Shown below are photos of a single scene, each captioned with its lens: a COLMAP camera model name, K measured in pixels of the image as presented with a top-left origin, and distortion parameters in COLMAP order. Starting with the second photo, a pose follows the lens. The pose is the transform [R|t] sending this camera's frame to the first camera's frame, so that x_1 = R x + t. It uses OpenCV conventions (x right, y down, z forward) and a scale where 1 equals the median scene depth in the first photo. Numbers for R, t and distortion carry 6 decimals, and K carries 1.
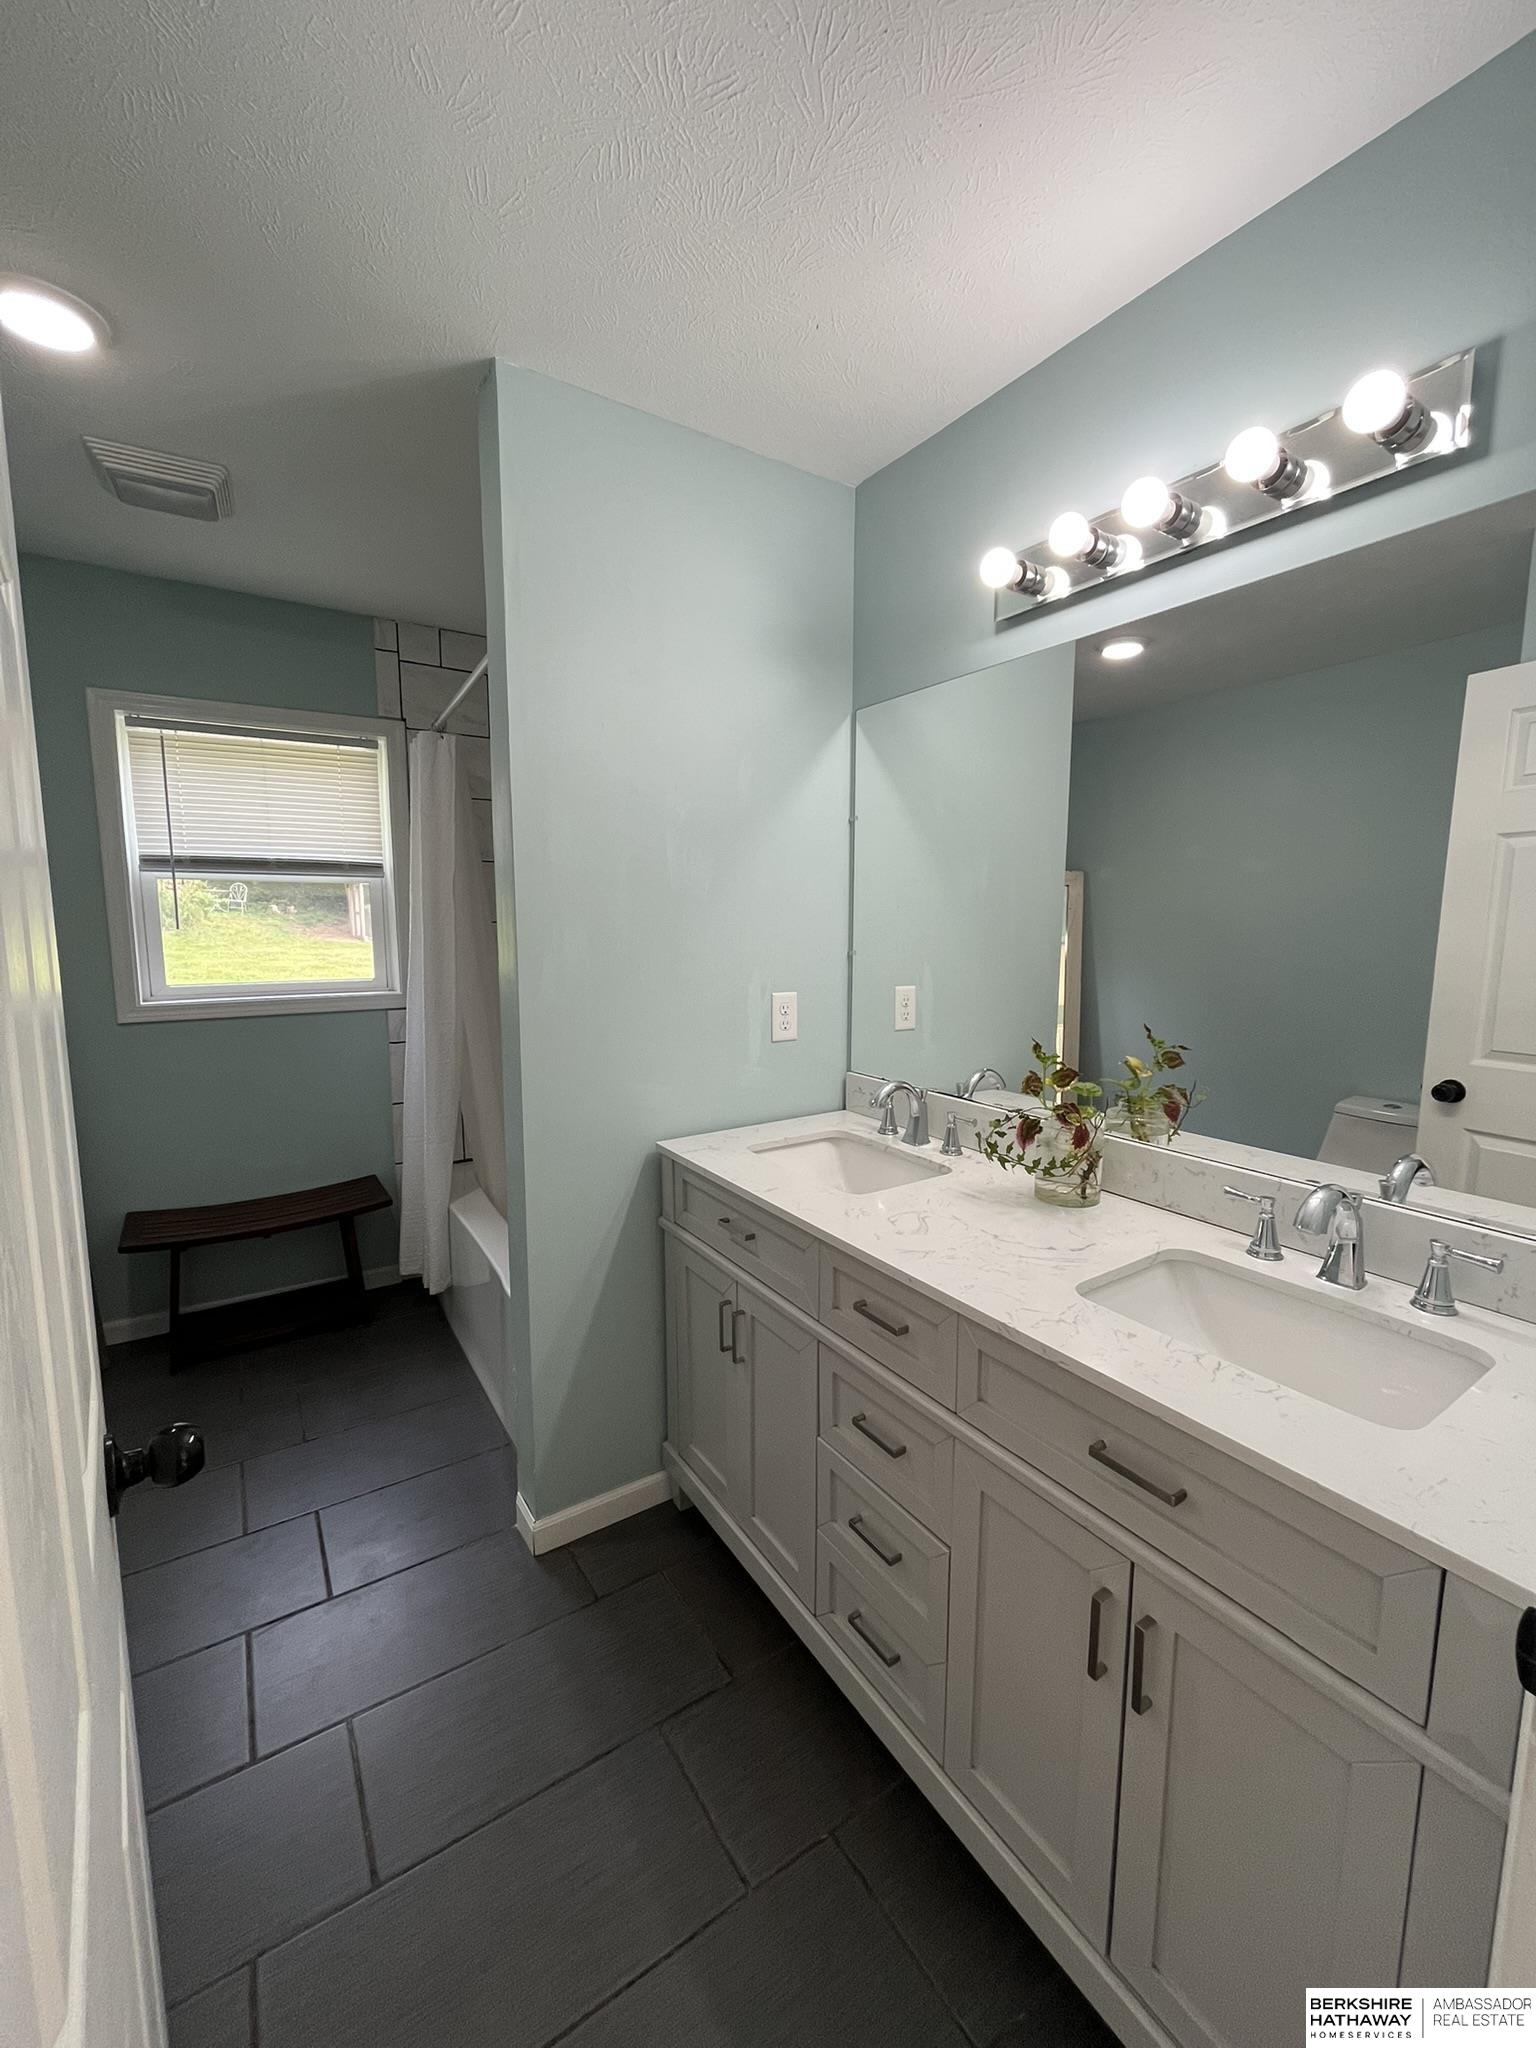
lens RADIAL K [[825.8, 0, 770.7], [0, 825.8, 1020.4], [0, 0, 1]] dist [-0.002341, 0.000867]
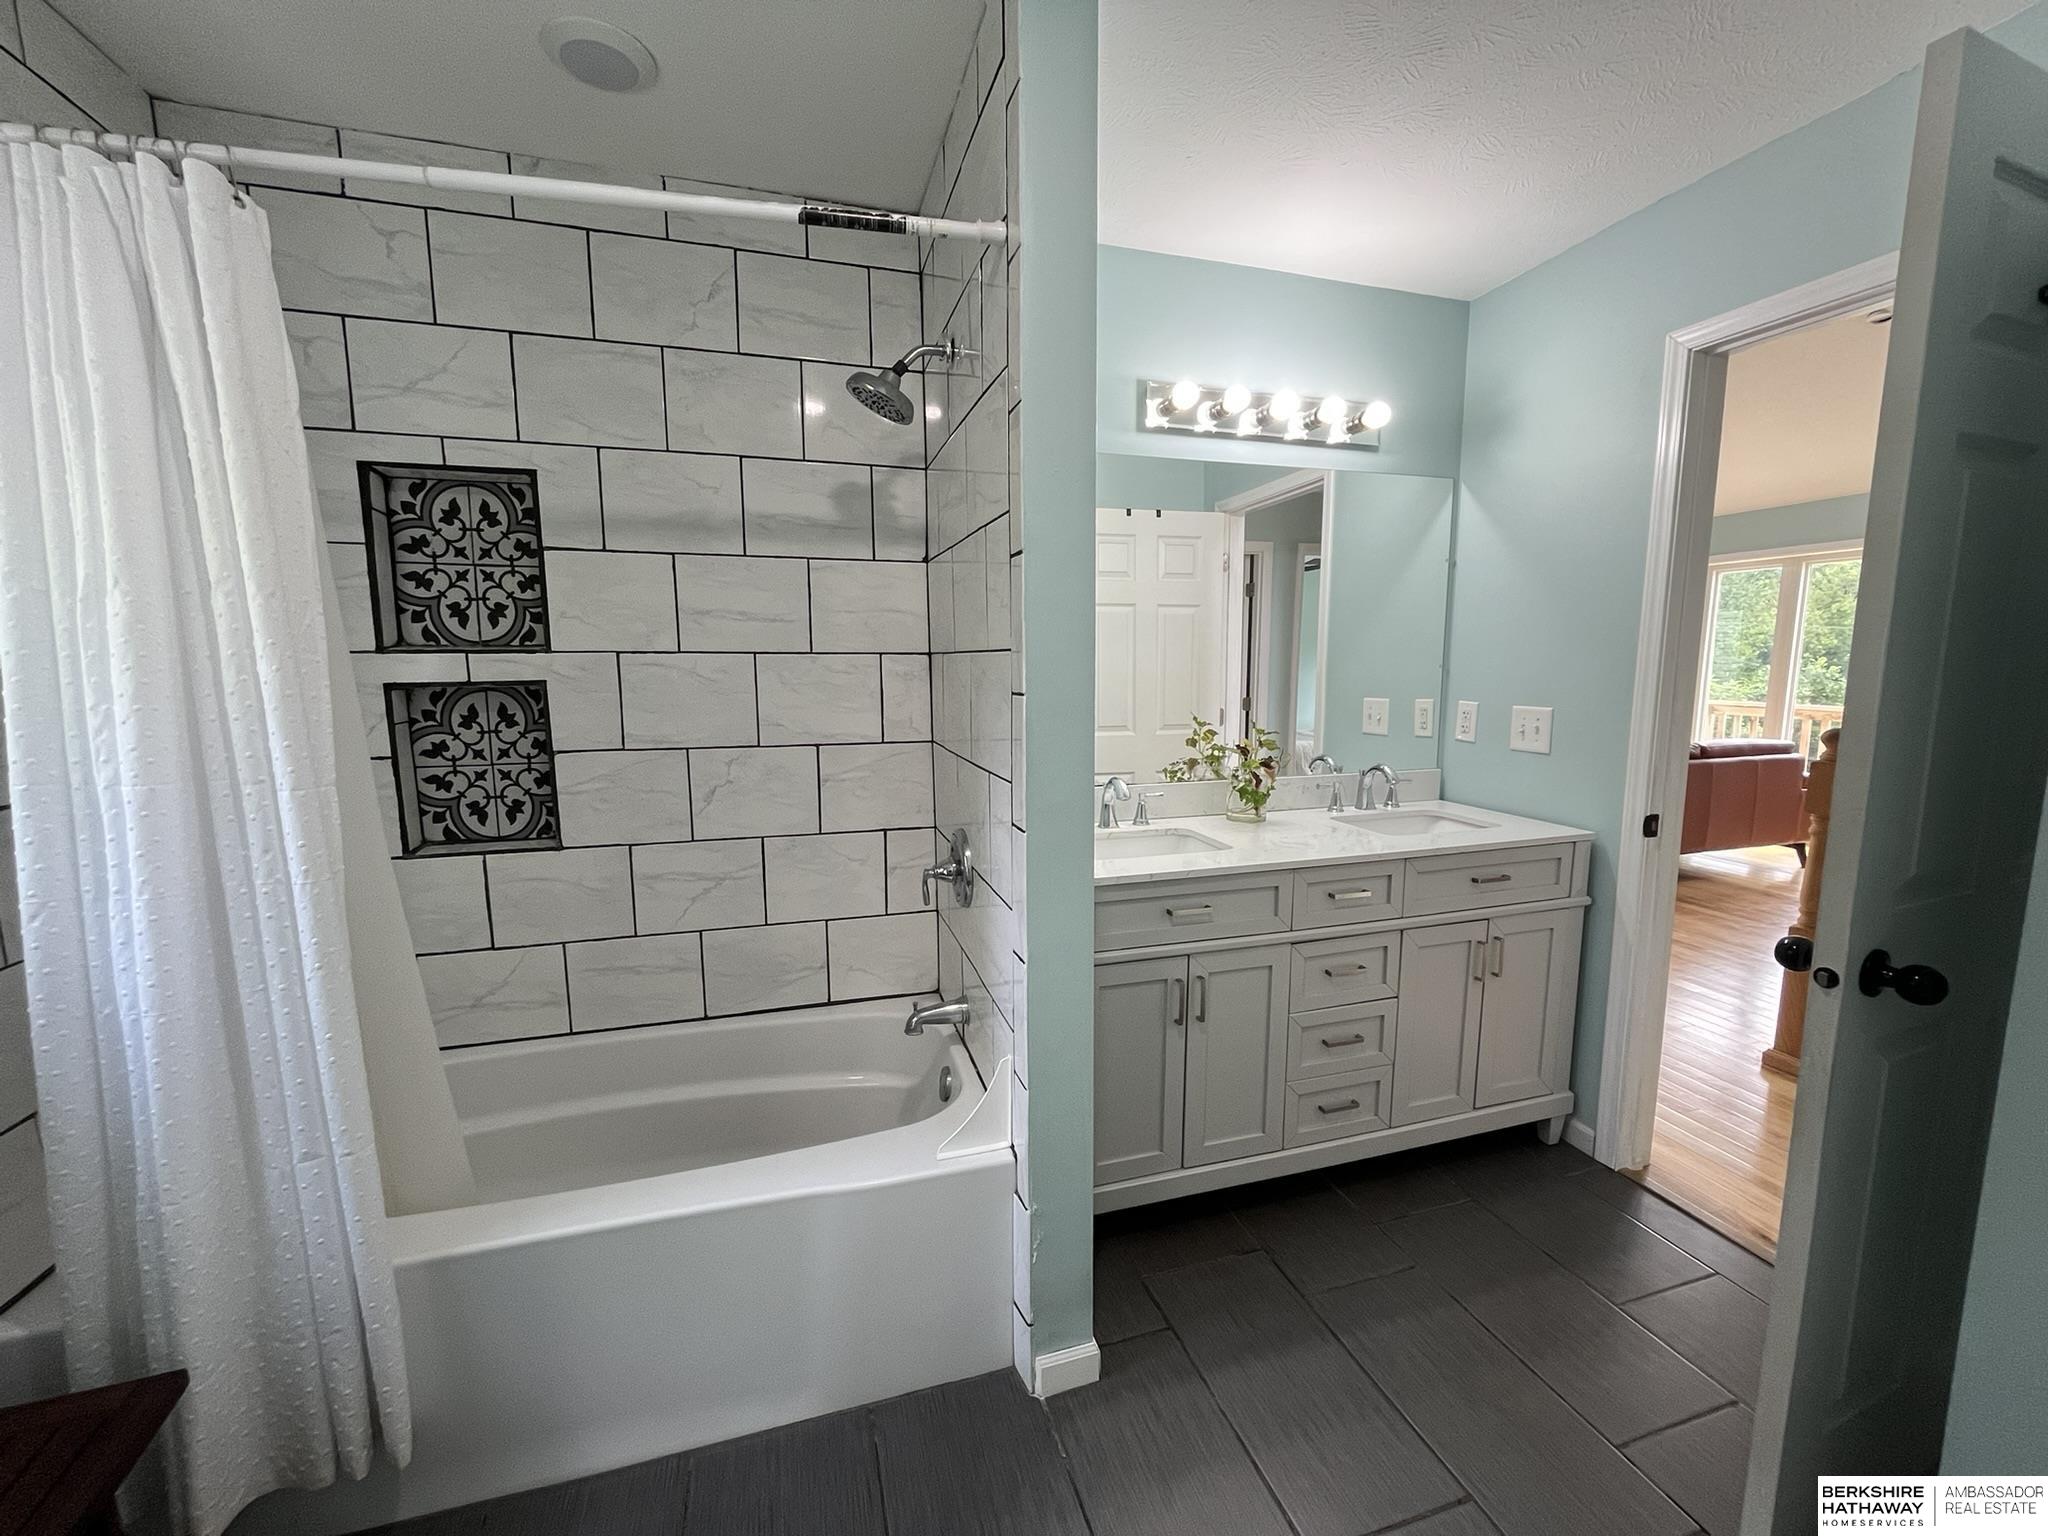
lens RADIAL K [[825.8, 0, 1027.9], [0, 825.8, 767.5], [0, 0, 1]] dist [-0.002341, 0.000867]
pose [[0.279808, -0.129455, 0.951288, -1.508978], [0.119329, 0.987873, 0.099334, -0.111592], [-0.952611, 0.085722, 0.291862, 1.102999]]
